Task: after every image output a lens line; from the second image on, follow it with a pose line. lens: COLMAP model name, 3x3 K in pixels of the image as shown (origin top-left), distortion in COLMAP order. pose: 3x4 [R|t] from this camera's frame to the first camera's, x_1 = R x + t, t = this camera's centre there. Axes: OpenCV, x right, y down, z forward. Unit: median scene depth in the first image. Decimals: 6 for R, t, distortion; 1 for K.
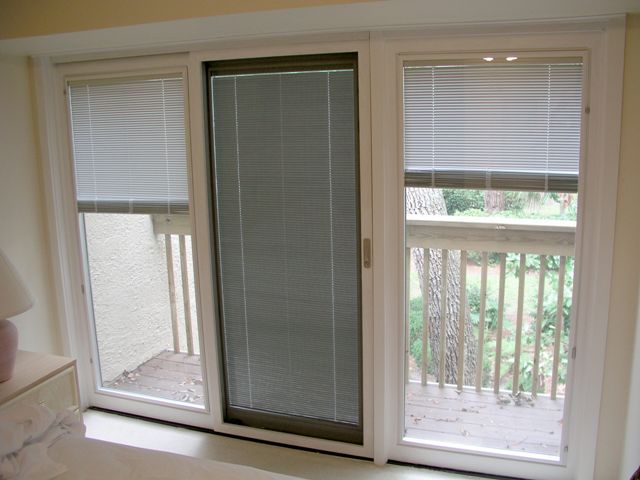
lens RADIAL K [[641.6, 0, 318.6], [0, 641.6, 238.8], [0, 0, 1]] dist [-0.058694, 0.000000]
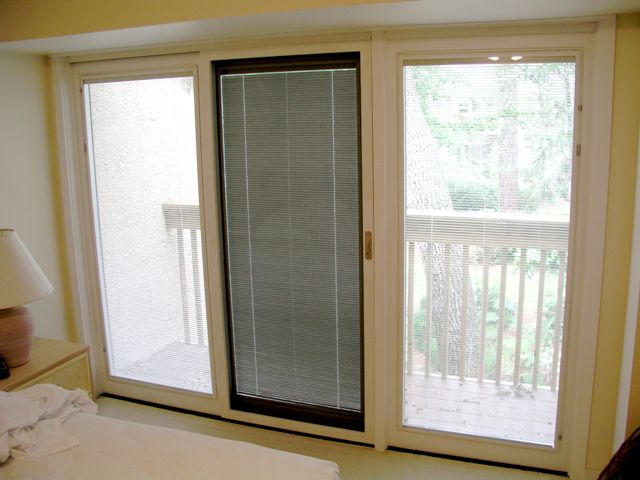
lens RADIAL K [[641.6, 0, 320.1], [0, 641.6, 237.4], [0, 0, 1]] dist [-0.058694, 0.000000]
pose [[0.999748, 0.006626, -0.021442, 0.017826], [-0.006675, 0.999975, -0.002231, 0.011267], [0.021426, 0.002373, 0.999768, -0.036302]]
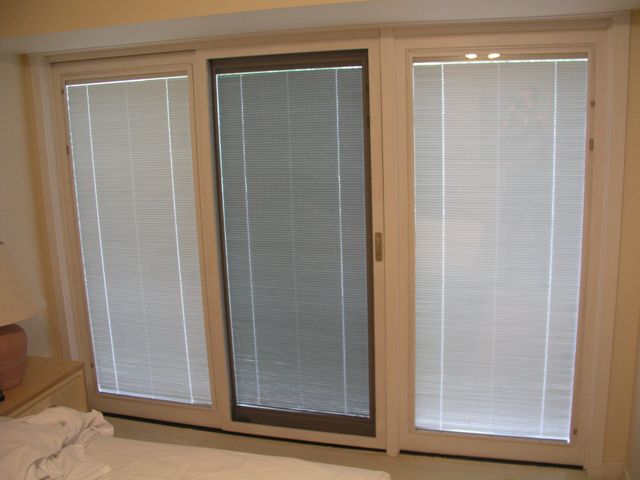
lens RADIAL K [[641.6, 0, 319.8], [0, 641.6, 239.3], [0, 0, 1]] dist [-0.058694, 0.000000]
pose [[0.997440, -0.023148, 0.067661, -0.078369], [0.023237, 0.999730, -0.000520, 0.007925], [-0.067631, 0.002091, 0.997708, -0.007535]]
